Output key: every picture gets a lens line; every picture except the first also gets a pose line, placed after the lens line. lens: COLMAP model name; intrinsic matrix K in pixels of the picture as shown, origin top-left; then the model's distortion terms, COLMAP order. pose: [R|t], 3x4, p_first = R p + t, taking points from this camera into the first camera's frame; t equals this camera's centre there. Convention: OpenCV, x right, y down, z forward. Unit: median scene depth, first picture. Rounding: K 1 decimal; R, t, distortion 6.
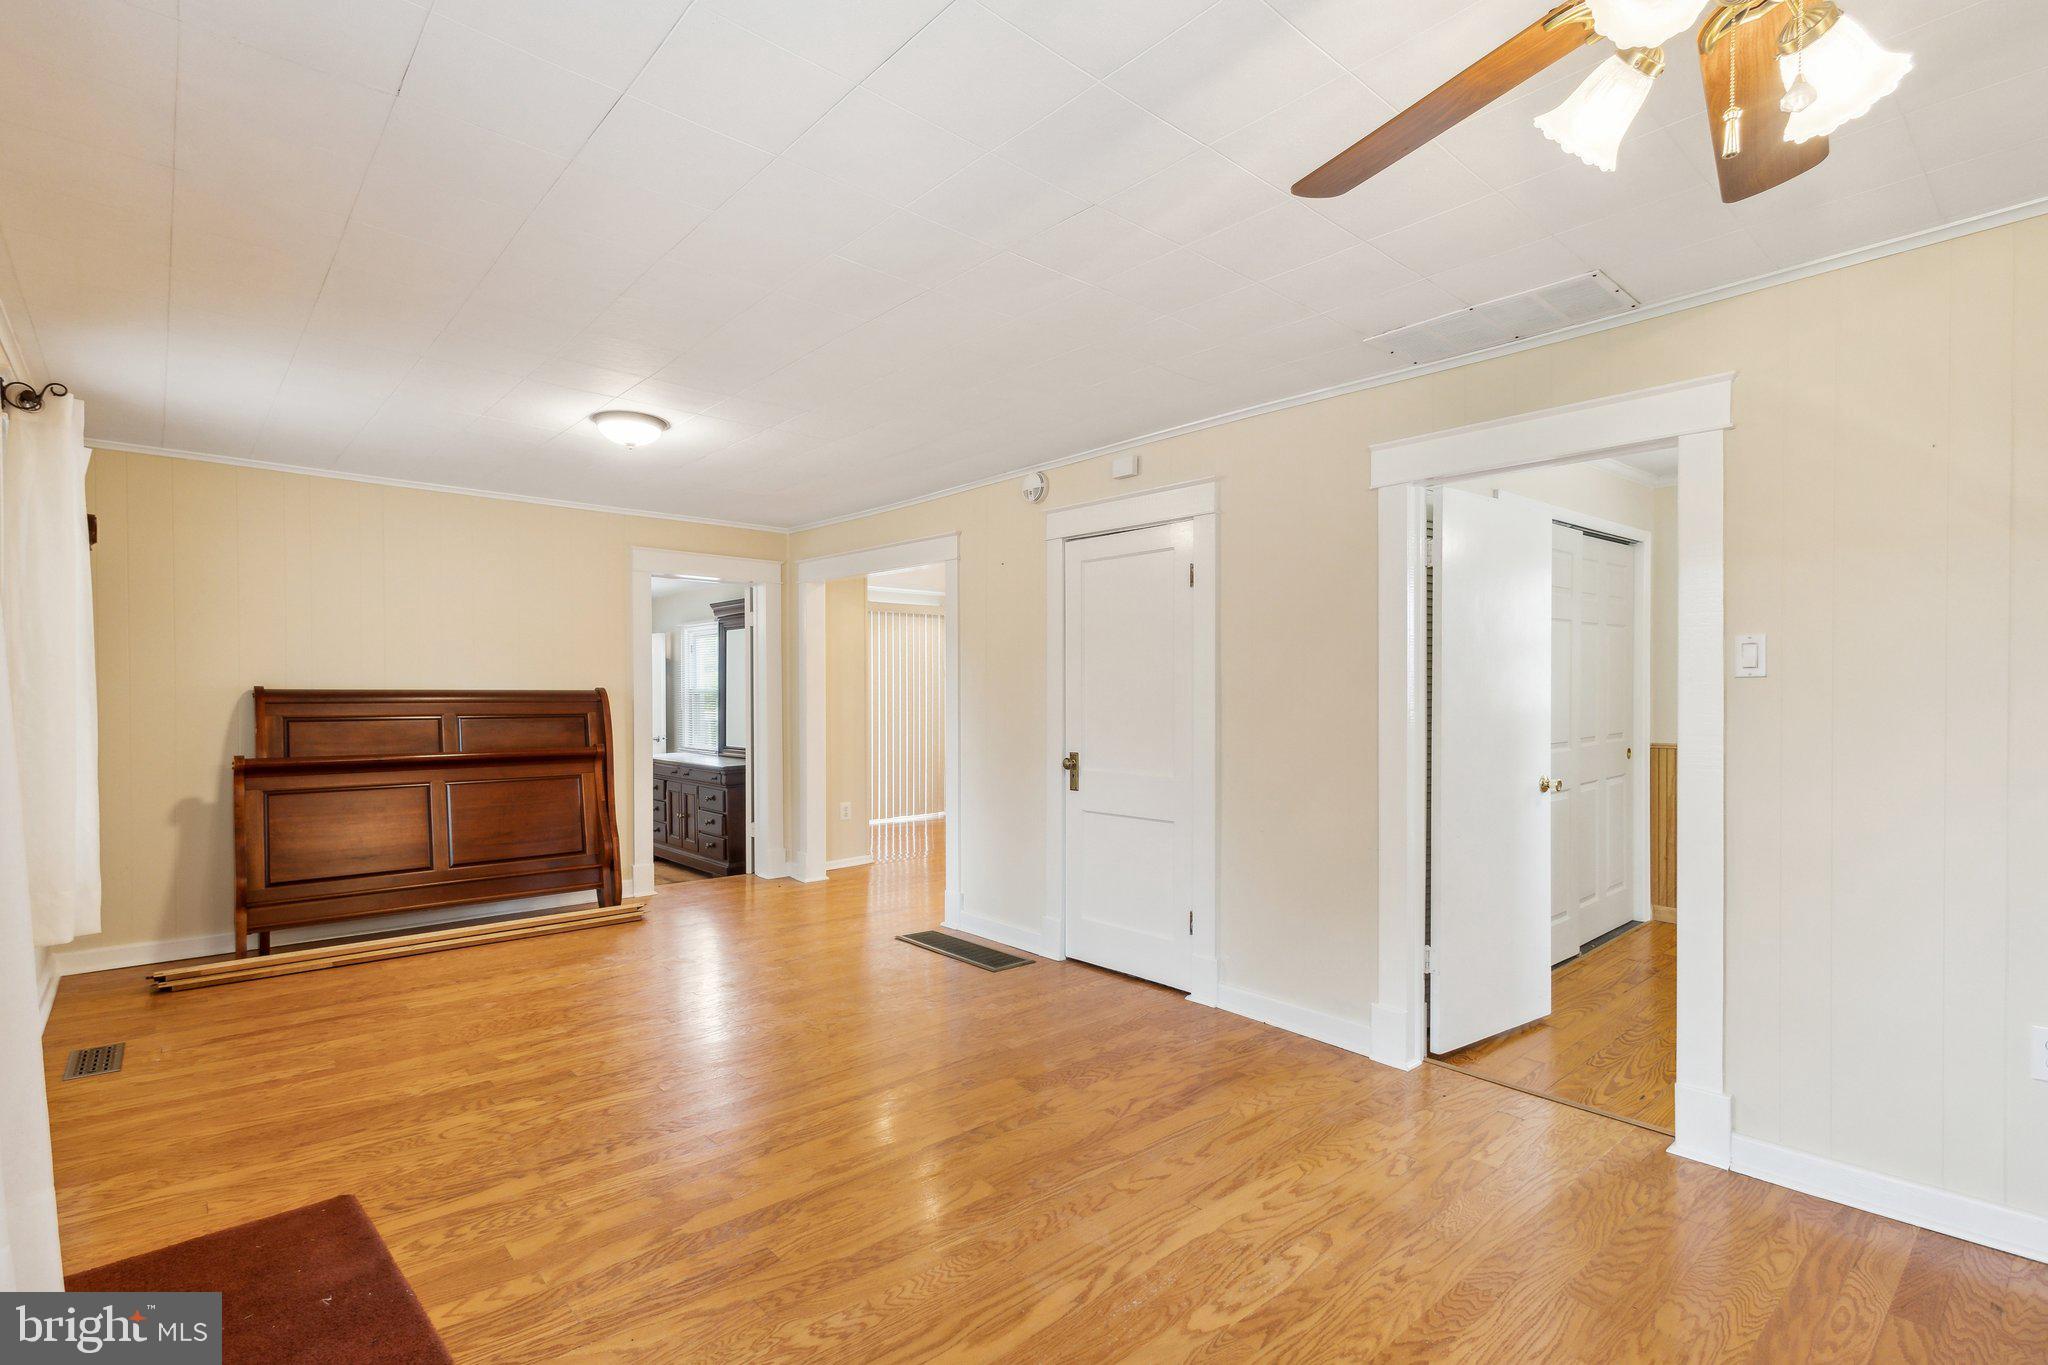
lens RADIAL K [[1003.3, 0, 1069.1], [0, 1003.3, 710.8], [0, 0, 1]] dist [-0.000045, 0.000401]
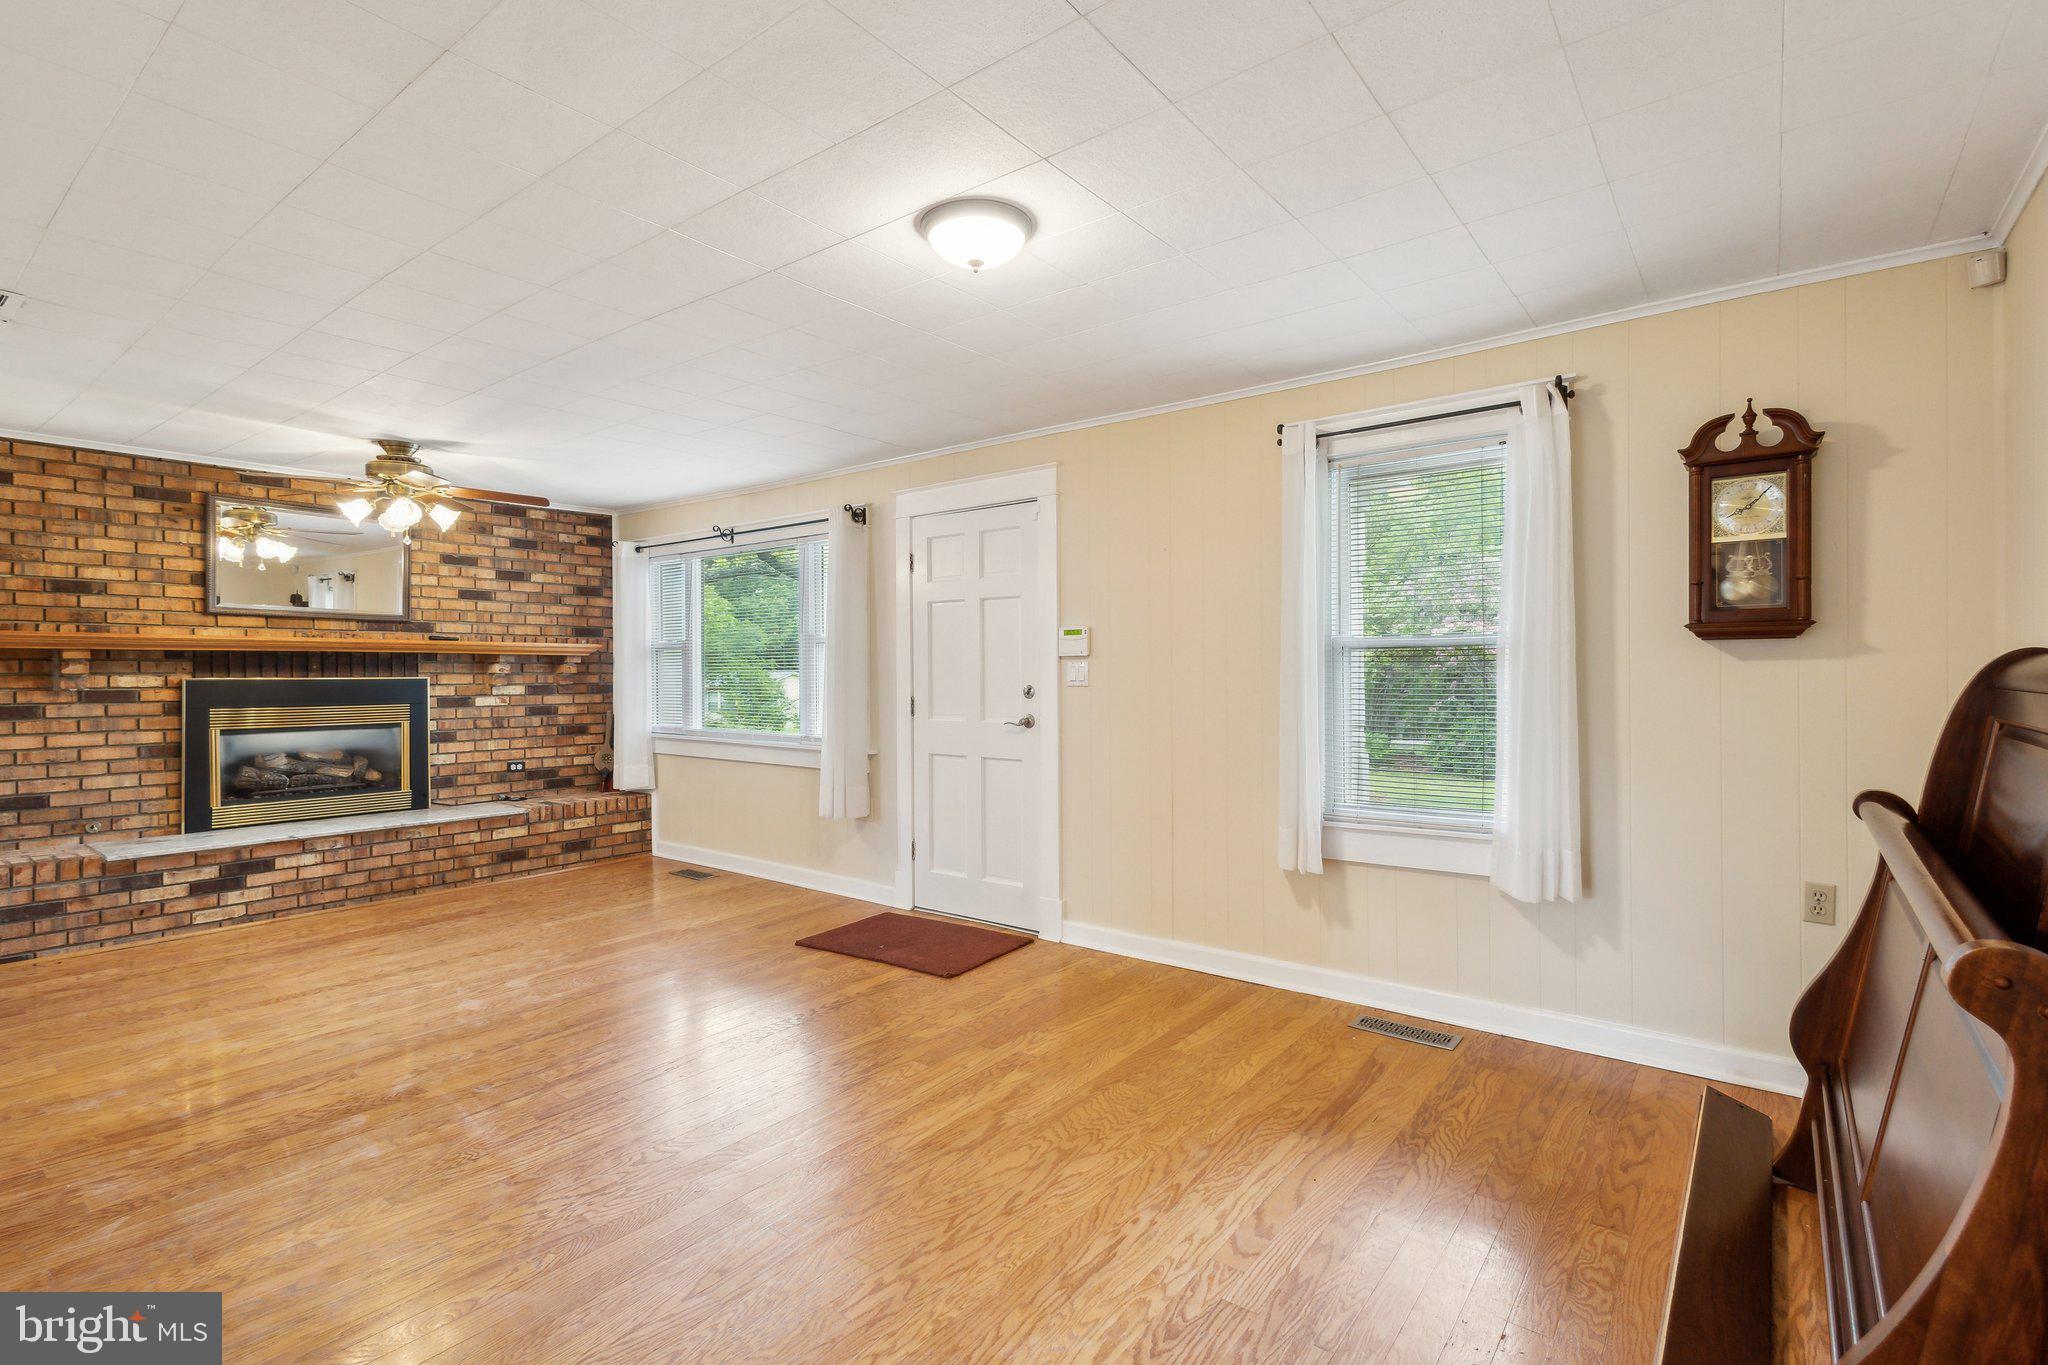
lens RADIAL K [[952.9, 0, 1024.0], [0, 952.9, 682.5], [0, 0, 1]] dist [0.001254, 0.000433]
pose [[-0.988746, 0.004186, -0.149543, -0.507292], [-0.000077, 0.999594, 0.028488, -0.032657], [0.149602, 0.028178, -0.988345, 2.114164]]
